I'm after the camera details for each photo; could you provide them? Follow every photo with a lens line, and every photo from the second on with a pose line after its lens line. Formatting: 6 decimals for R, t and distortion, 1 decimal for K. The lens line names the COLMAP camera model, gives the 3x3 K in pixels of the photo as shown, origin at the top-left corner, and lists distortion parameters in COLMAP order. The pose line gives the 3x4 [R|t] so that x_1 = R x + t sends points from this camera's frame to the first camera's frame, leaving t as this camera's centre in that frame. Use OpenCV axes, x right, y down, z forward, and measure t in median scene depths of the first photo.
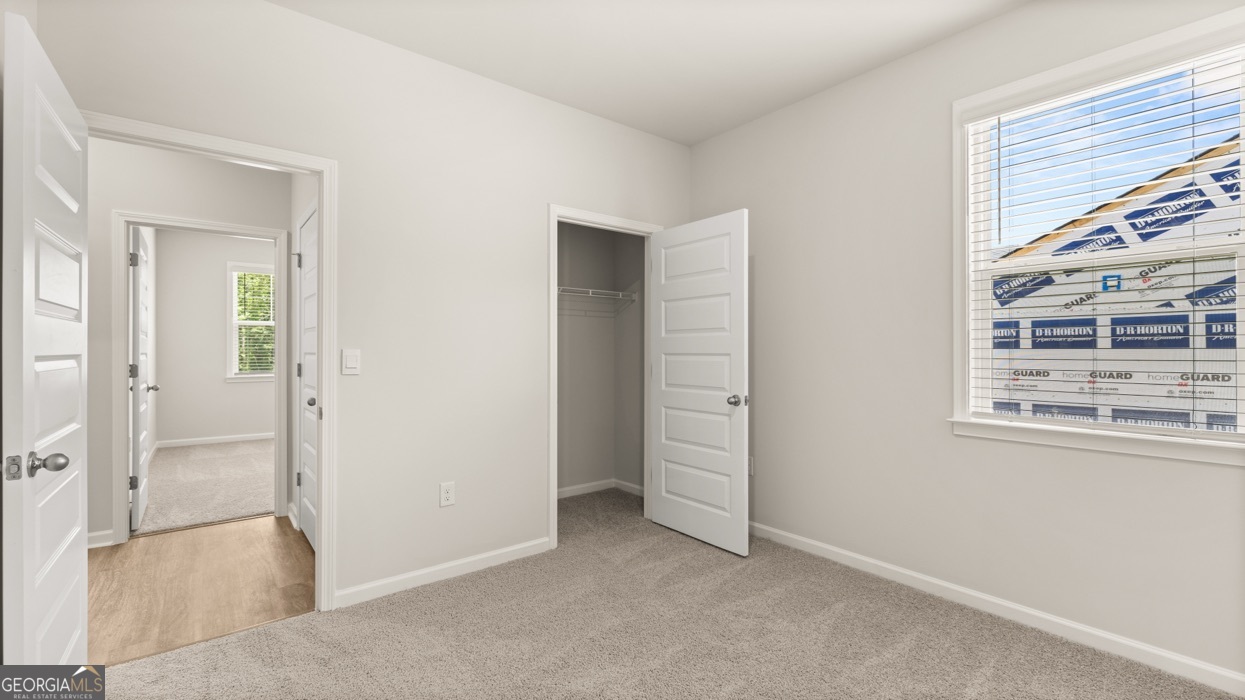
lens RADIAL K [[527.3, 0, 623.7], [0, 527.3, 348.4], [0, 0, 1]] dist [0.000634, 0.000166]
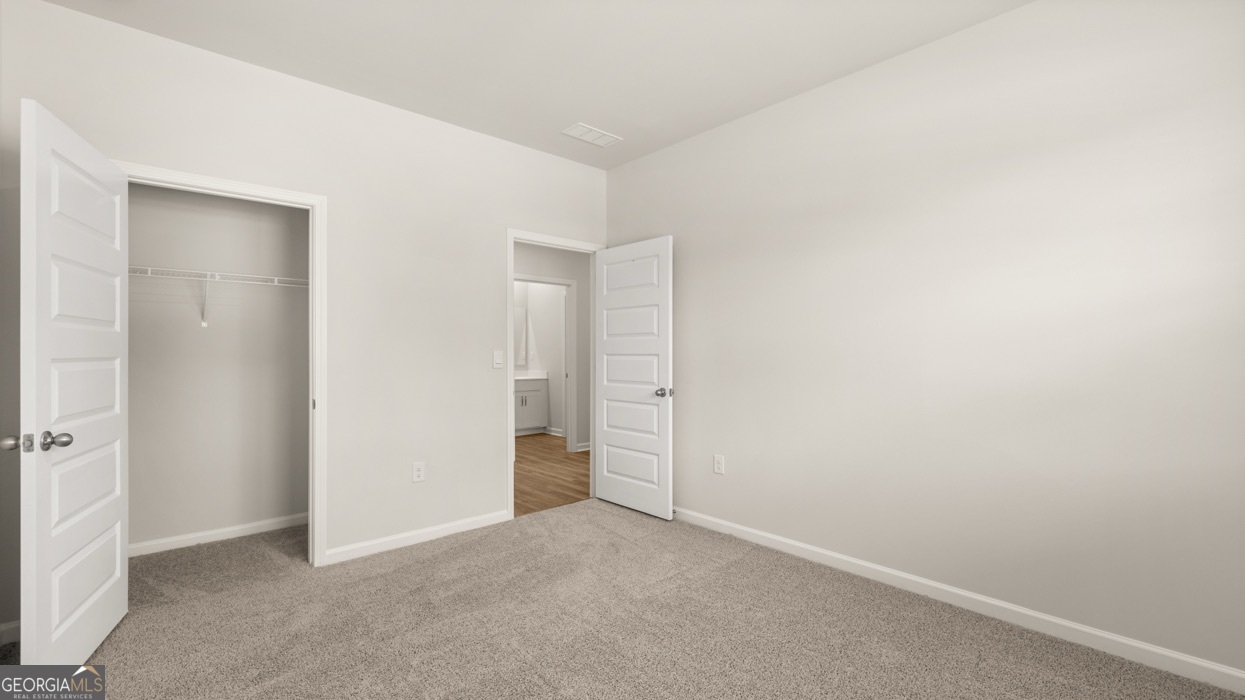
lens RADIAL K [[527.3, 0, 630.7], [0, 527.3, 347.6], [0, 0, 1]] dist [0.000634, 0.000166]
pose [[0.997465, -0.002366, 0.071119, 0.054658], [0.002616, 0.999991, -0.003424, -0.000698], [-0.071110, 0.003602, 0.997462, -0.204903]]
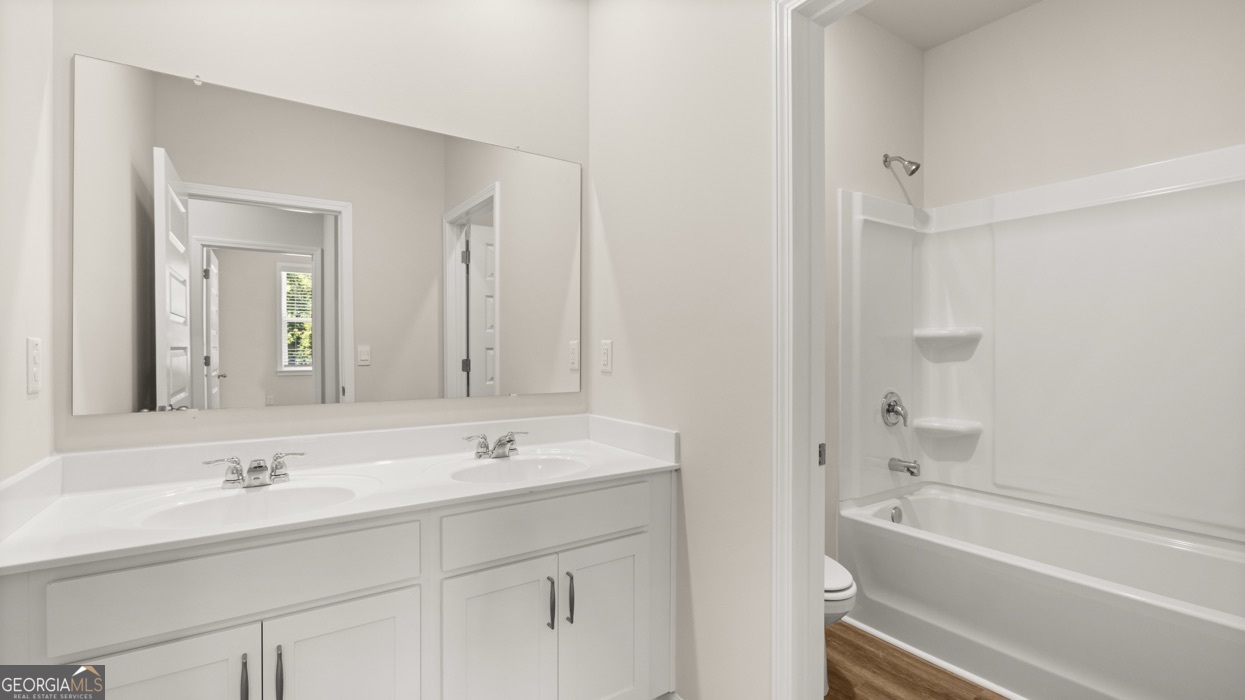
lens RADIAL K [[552.4, 0, 622.6], [0, 552.4, 354.4], [0, 0, 1]] dist [-0.007958, 0.000031]
pose [[0.996876, 0.000581, -0.078977, 0.037073], [0.000885, 0.999828, 0.018526, 0.000569], [0.078974, -0.018538, 0.996704, -0.051644]]
